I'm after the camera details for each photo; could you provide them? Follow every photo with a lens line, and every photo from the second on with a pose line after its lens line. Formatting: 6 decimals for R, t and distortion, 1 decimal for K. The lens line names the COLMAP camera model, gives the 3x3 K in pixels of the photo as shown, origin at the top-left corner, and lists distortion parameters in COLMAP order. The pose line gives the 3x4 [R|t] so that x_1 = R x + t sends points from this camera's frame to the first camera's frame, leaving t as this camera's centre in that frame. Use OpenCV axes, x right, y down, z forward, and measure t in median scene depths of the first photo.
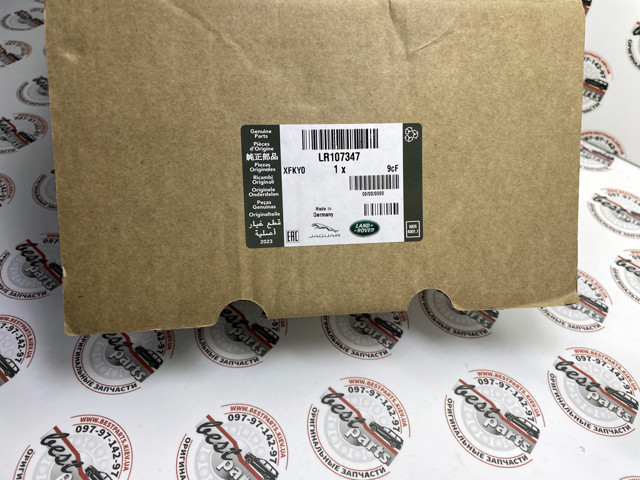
lens RADIAL K [[489.2, 0, 320.0], [0, 489.2, 240.0], [0, 0, 1]] dist [0.052802, -0.001922]
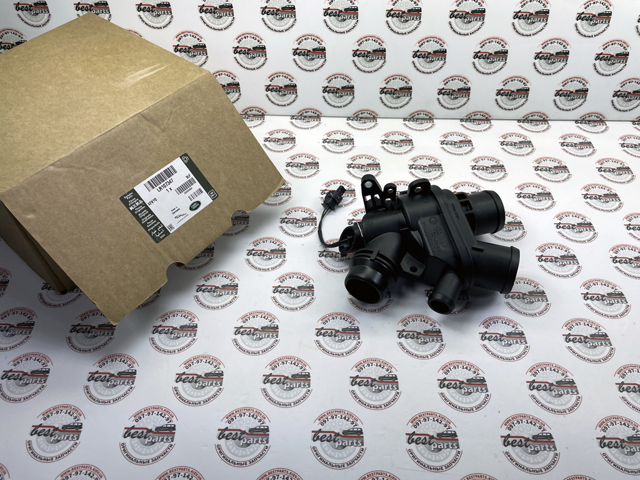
lens RADIAL K [[489.2, 0, 320.0], [0, 489.2, 240.0], [0, 0, 1]] dist [0.052802, -0.001922]
pose [[0.703897, -0.591969, 0.392558, -0.479559], [0.565968, 0.801371, 0.193611, -0.010518], [-0.429196, 0.085893, 0.899118, -1.232682]]
